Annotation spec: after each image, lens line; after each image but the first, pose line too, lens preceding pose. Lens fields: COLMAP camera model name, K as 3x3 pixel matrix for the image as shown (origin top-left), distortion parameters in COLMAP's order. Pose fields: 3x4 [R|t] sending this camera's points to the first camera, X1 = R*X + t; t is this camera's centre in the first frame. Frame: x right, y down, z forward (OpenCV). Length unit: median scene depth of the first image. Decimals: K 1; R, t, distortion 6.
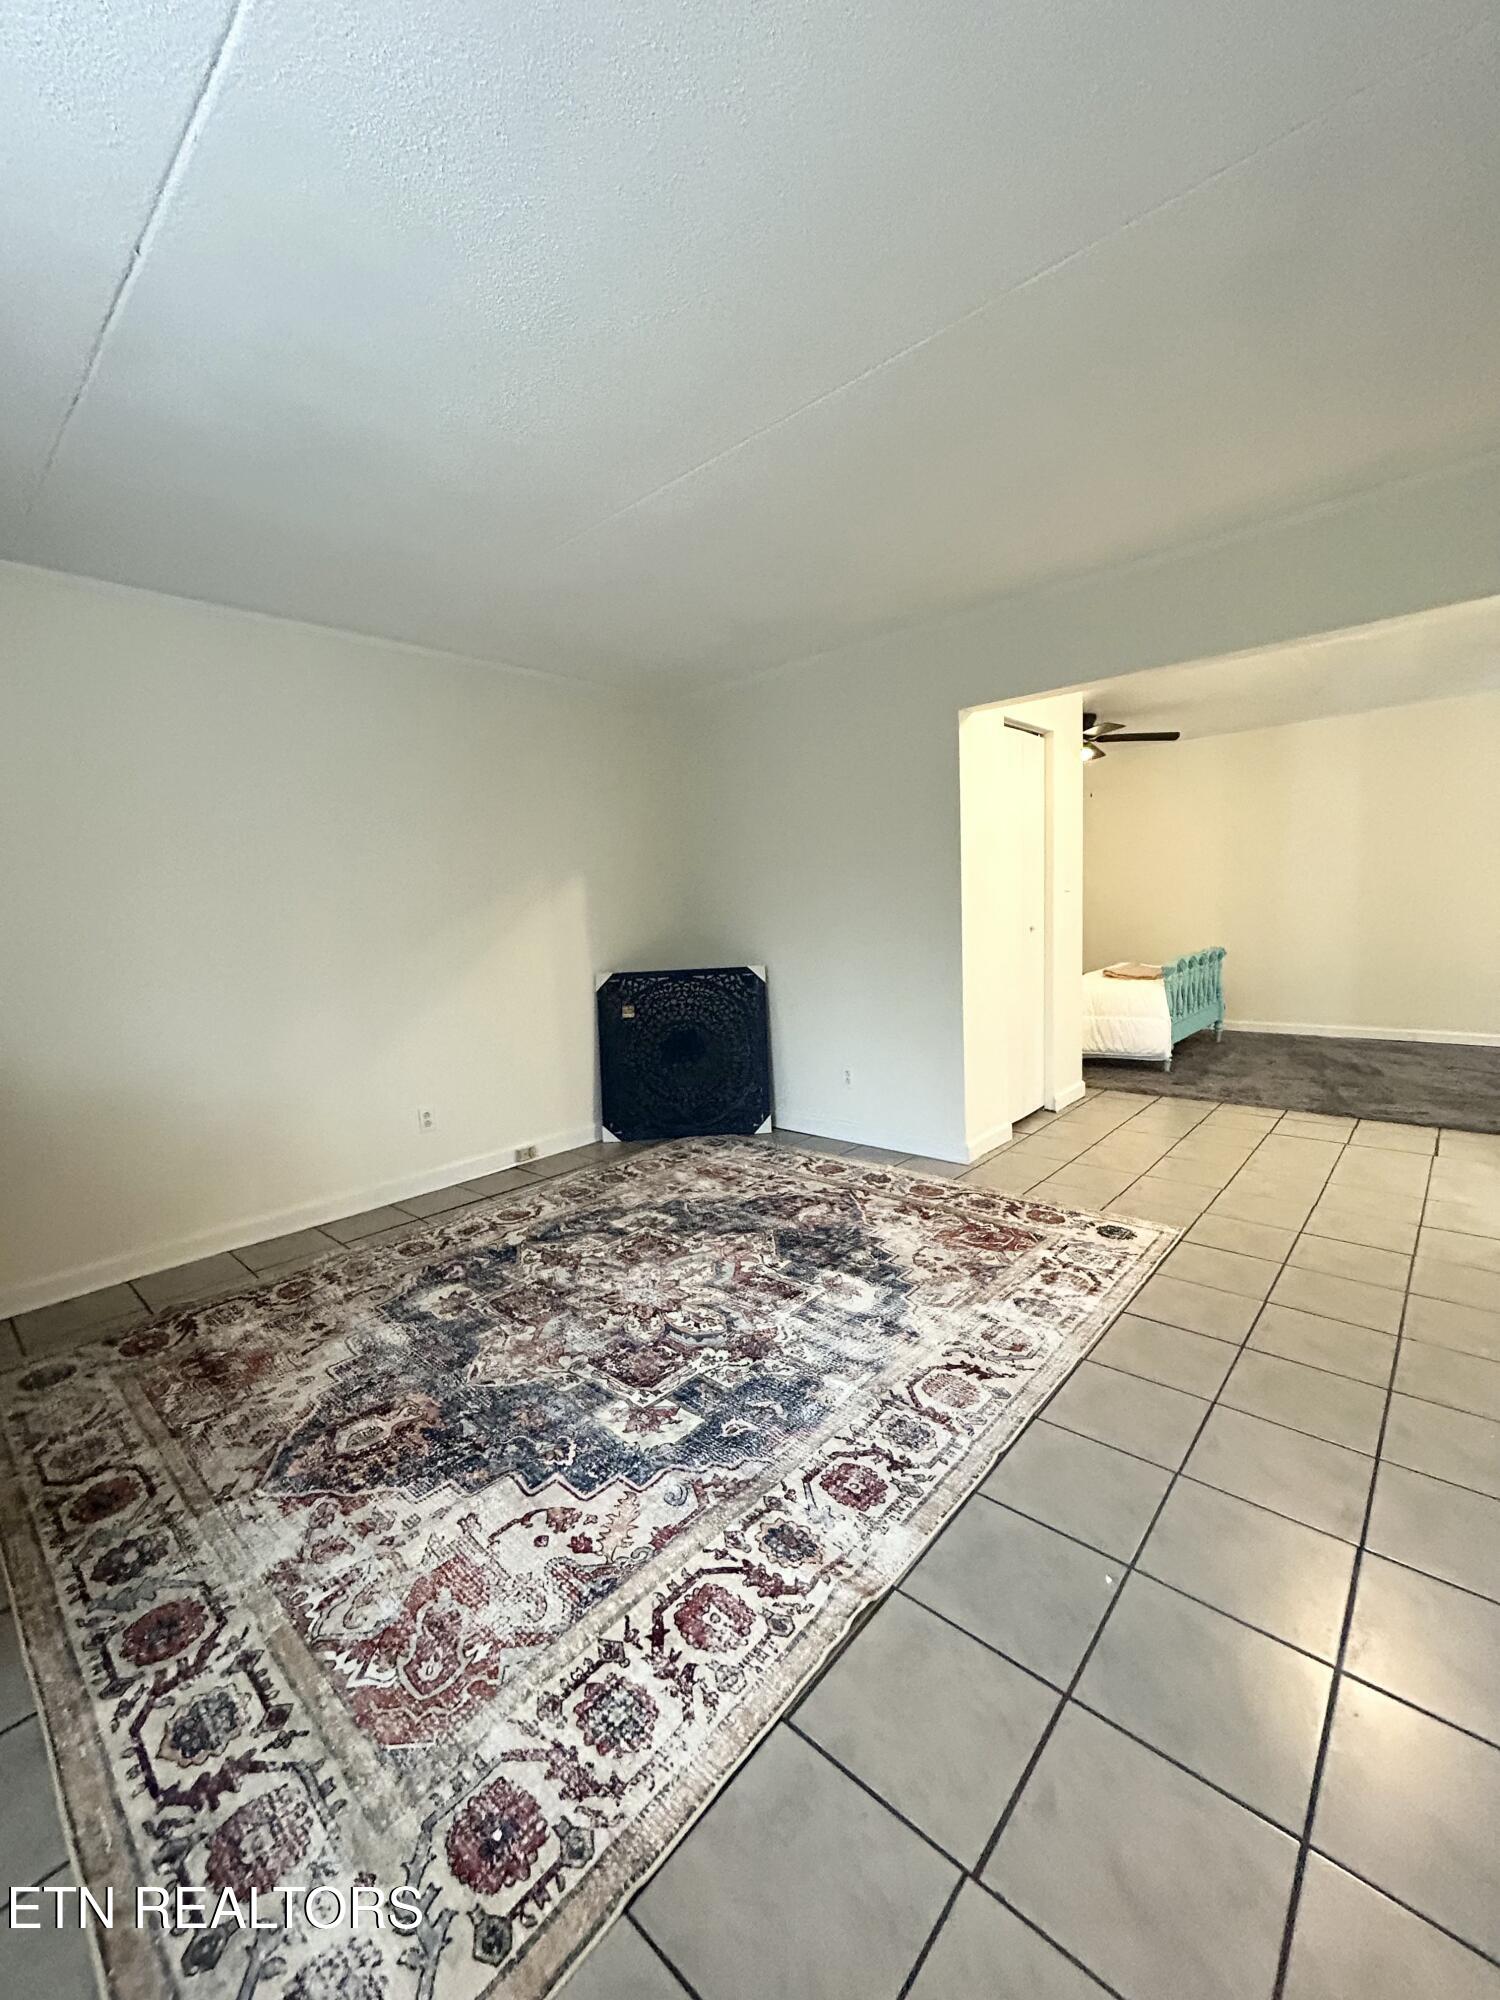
lens RADIAL K [[811.5, 0, 749.6], [0, 811.5, 999.2], [0, 0, 1]] dist [0.001668, -0.001260]
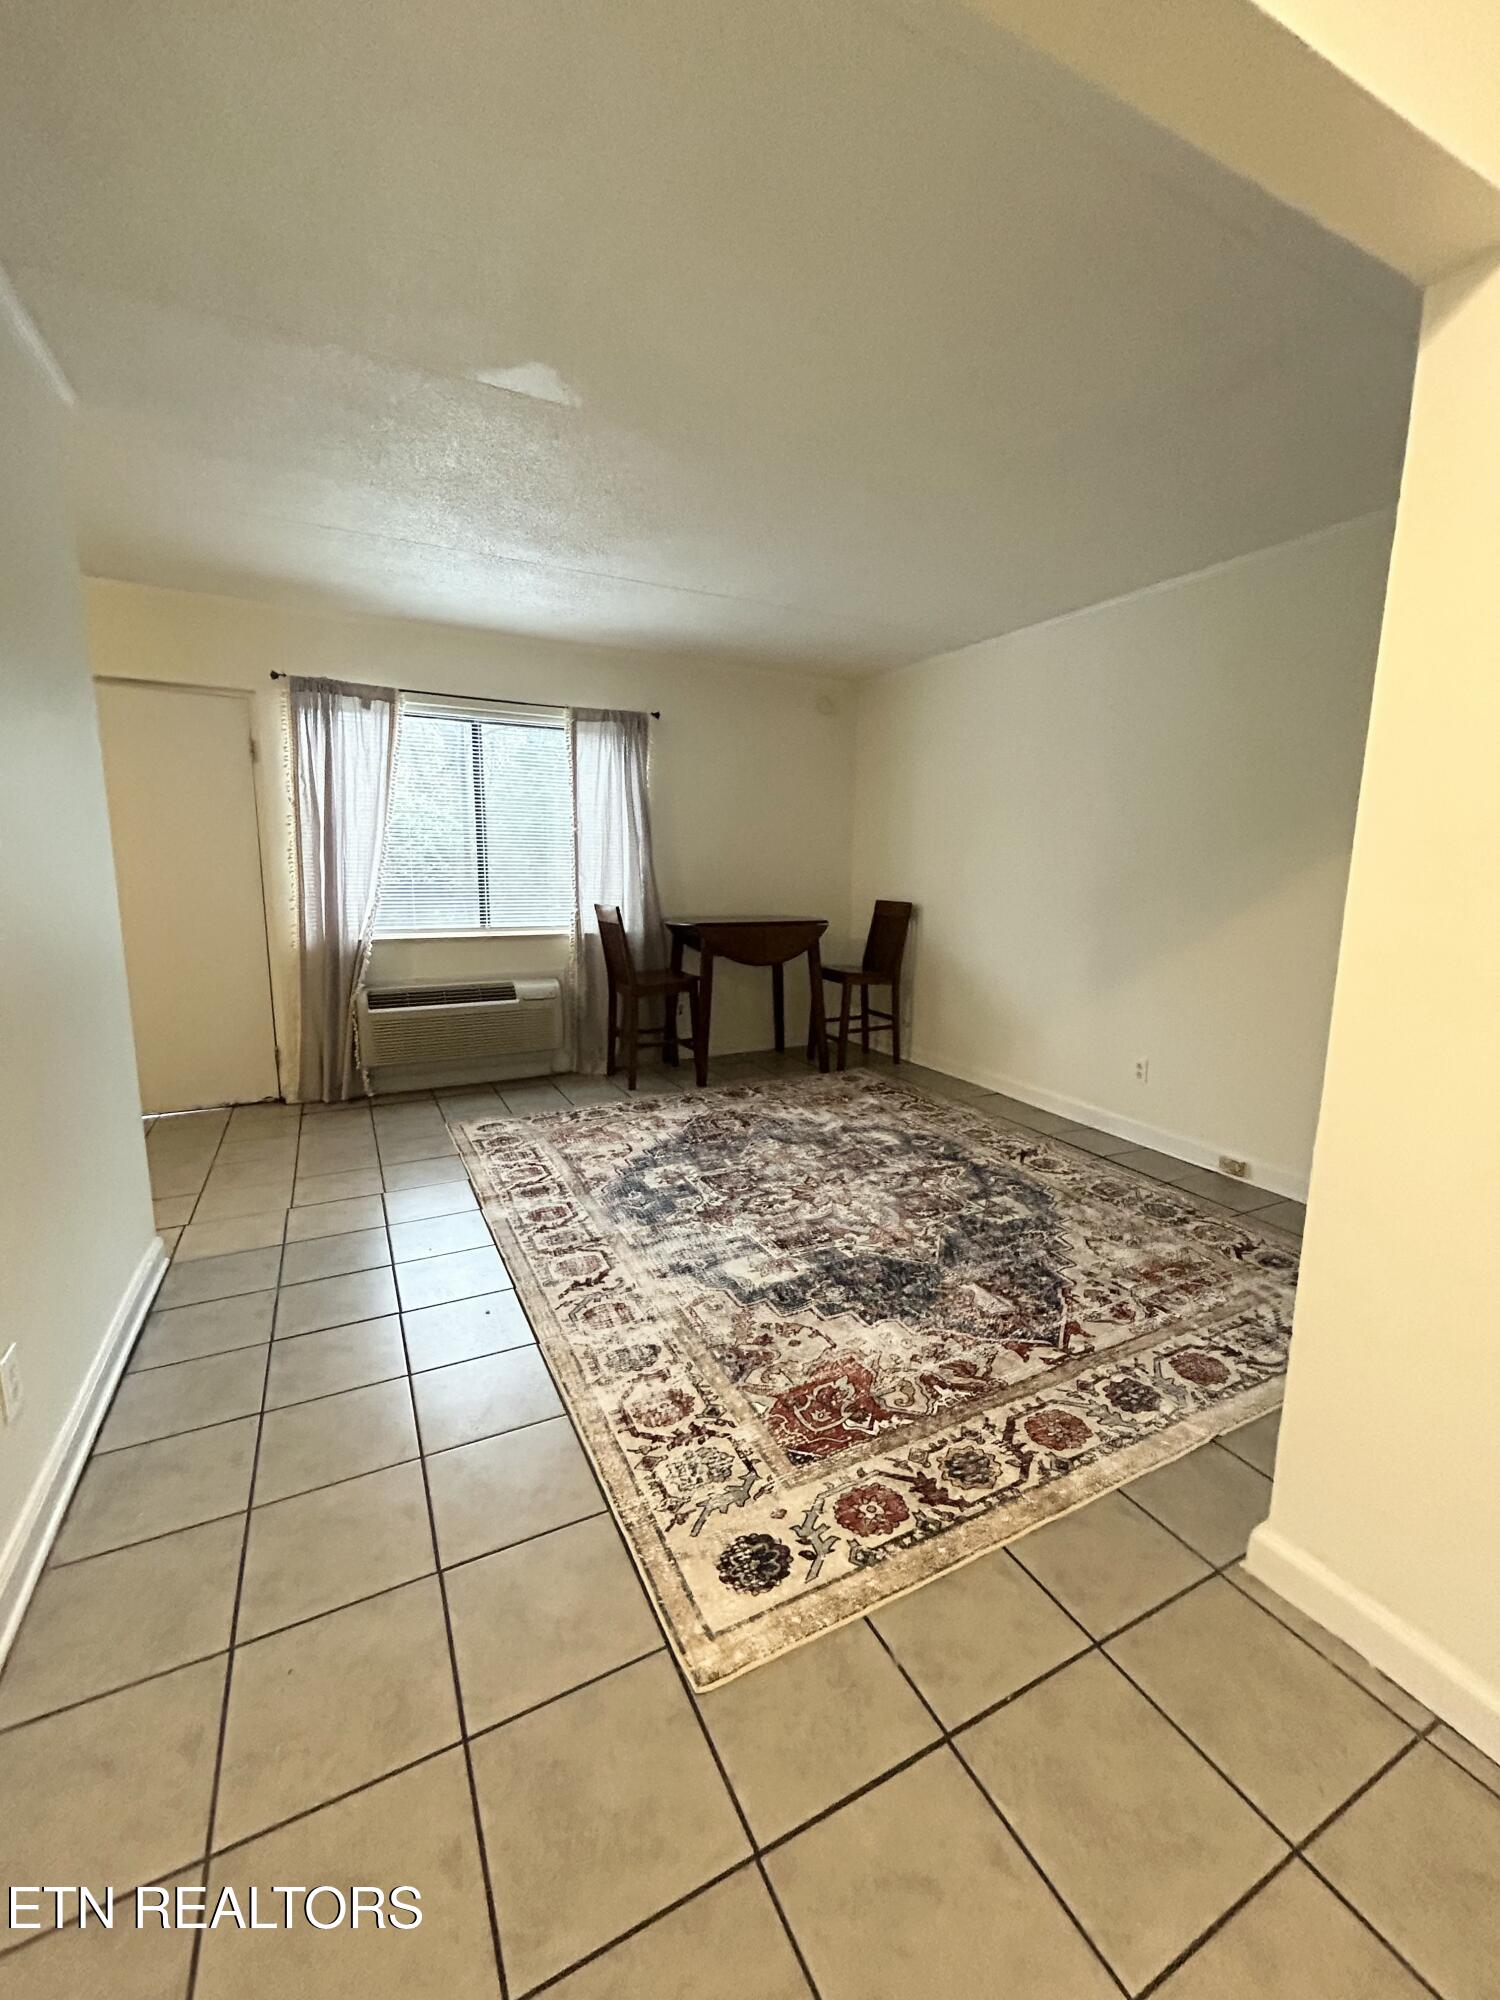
lens RADIAL K [[811.5, 0, 749.6], [0, 811.5, 992.6], [0, 0, 1]] dist [0.001668, -0.001260]
pose [[-0.358317, 0.188311, -0.914411, 0.904395], [-0.107693, 0.964571, 0.240841, -0.179196], [0.927368, 0.184774, -0.325343, 1.179279]]
